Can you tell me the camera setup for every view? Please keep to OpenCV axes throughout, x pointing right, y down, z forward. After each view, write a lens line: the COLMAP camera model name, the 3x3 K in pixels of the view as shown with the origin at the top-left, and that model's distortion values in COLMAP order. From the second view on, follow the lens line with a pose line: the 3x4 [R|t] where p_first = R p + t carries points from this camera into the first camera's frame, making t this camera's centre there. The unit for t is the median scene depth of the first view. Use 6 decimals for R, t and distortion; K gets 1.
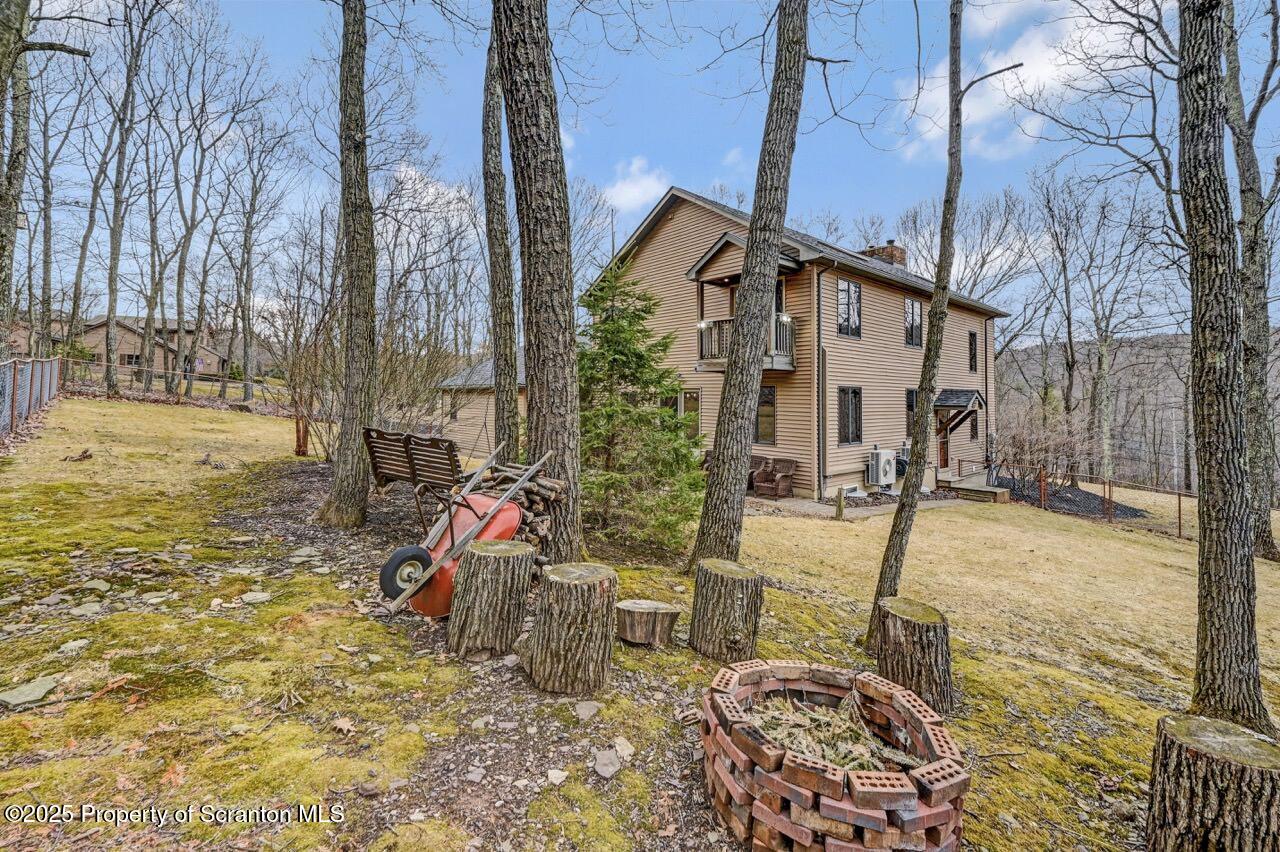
lens RADIAL K [[529.1, 0, 667.2], [0, 529.1, 374.5], [0, 0, 1]] dist [-0.004157, -0.001262]
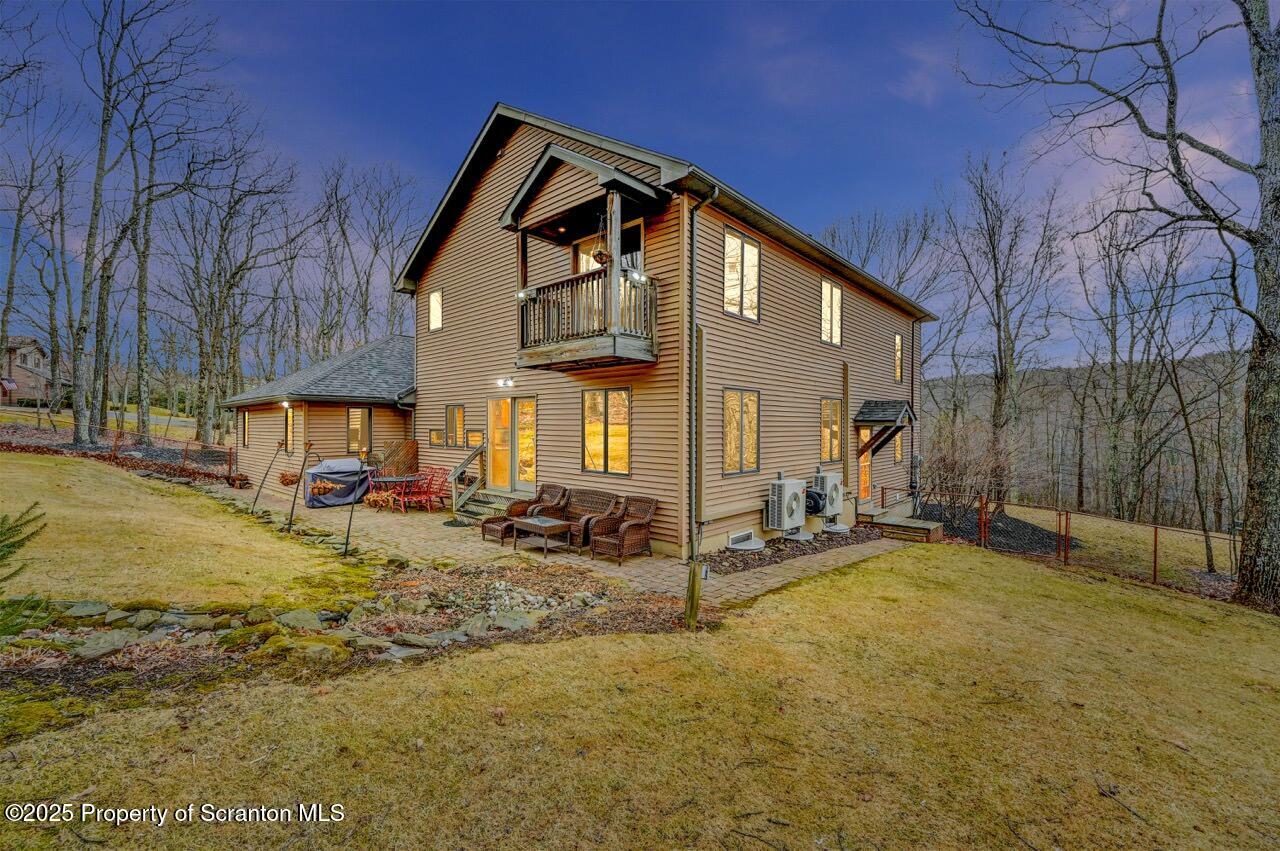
lens RADIAL K [[529.1, 0, 638.2], [0, 529.1, 428.2], [0, 0, 1]] dist [-0.004157, -0.001262]
pose [[0.995937, -0.008297, 0.089674, 0.148359], [0.003637, 0.998640, 0.052005, 0.036955], [-0.089984, -0.051467, 0.994613, 0.324206]]
